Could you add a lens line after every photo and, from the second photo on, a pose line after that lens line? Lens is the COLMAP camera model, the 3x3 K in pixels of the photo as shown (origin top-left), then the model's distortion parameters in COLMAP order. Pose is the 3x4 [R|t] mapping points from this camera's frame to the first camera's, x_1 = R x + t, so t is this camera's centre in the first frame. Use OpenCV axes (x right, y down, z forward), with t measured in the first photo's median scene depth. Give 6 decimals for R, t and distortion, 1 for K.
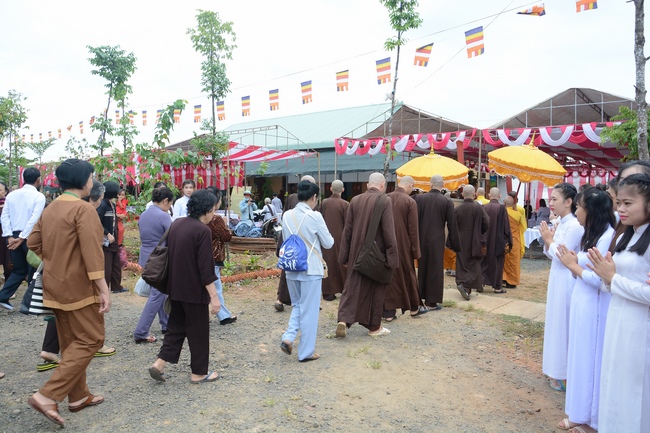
lens RADIAL K [[549.5, 0, 325.0], [0, 549.5, 216.5], [0, 0, 1]] dist [-0.014025, 0.116069]
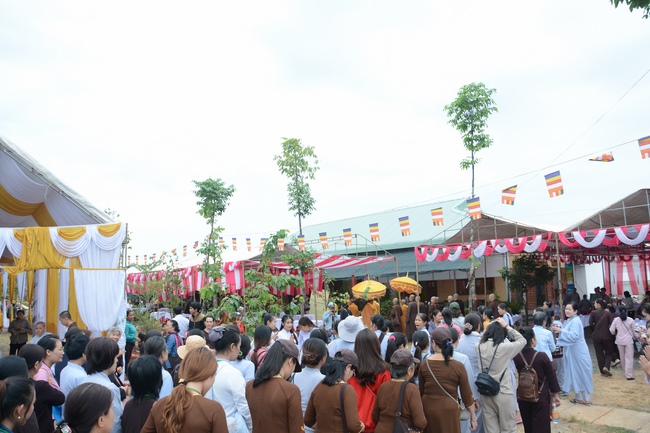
lens RADIAL K [[566.8, 0, 325.0], [0, 566.8, 216.5], [0, 0, 1]] dist [-0.096953, 0.209537]
pose [[0.993382, -0.058105, -0.099075, -0.045154], [0.042169, 0.986863, -0.155961, -0.039924], [0.106835, 0.150751, 0.982782, -0.097746]]
